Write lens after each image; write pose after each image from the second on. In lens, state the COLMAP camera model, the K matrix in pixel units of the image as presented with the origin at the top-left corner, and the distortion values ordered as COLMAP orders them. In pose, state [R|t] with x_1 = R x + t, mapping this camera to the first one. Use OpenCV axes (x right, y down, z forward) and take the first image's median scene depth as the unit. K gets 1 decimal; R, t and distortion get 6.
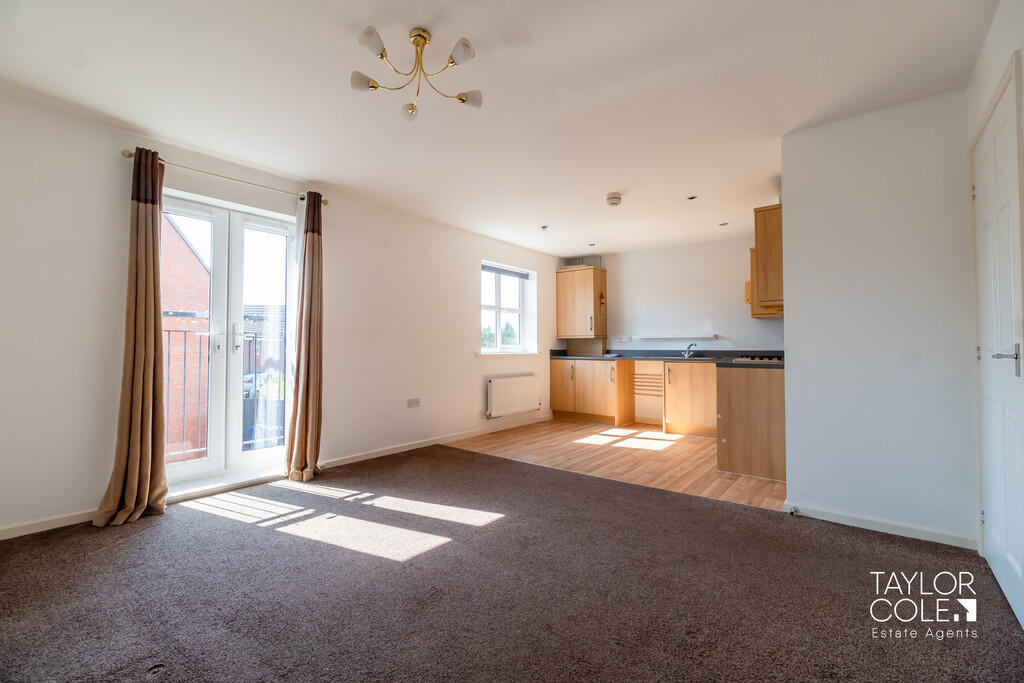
lens RADIAL K [[450.8, 0, 508.4], [0, 450.8, 336.4], [0, 0, 1]] dist [-0.002183, -0.000392]
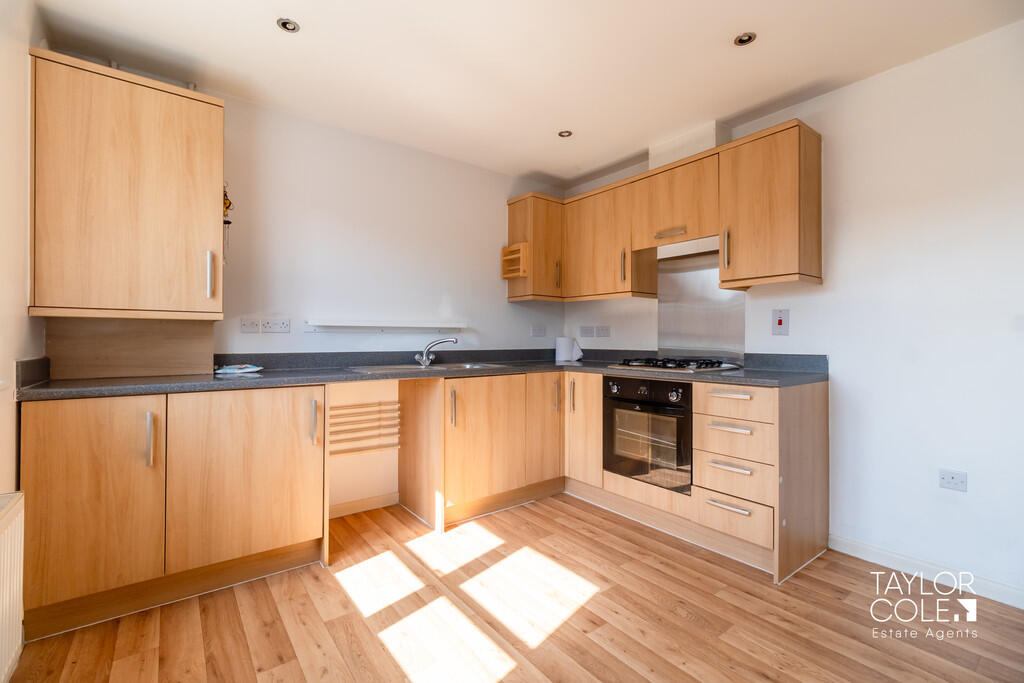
lens RADIAL K [[444.2, 0, 508.1], [0, 444.2, 336.4], [0, 0, 1]] dist [-0.001691, -0.000217]
pose [[0.247430, 0.003879, 0.968898, -0.113426], [-0.024305, 0.999702, 0.002204, 0.014334], [-0.968601, -0.024094, 0.247451, 1.136840]]
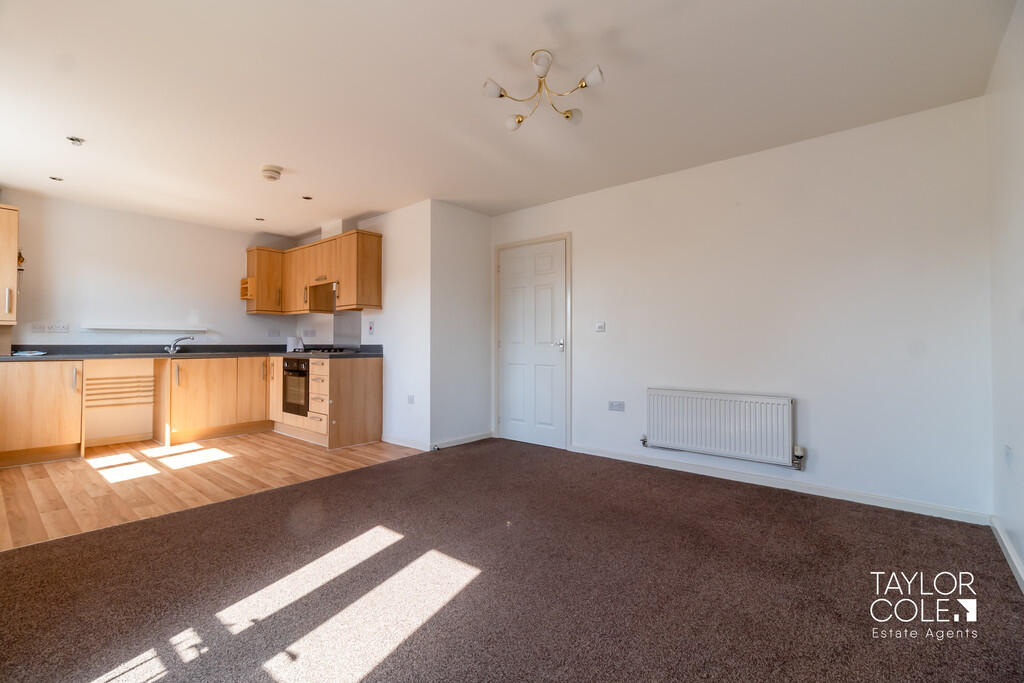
lens RADIAL K [[450.8, 0, 508.4], [0, 450.8, 336.4], [0, 0, 1]] dist [-0.002183, -0.000392]
pose [[0.027013, 0.014921, 0.999524, -0.630288], [-0.023758, 0.999616, -0.014280, 0.017560], [-0.999353, -0.023361, 0.027358, 0.504340]]
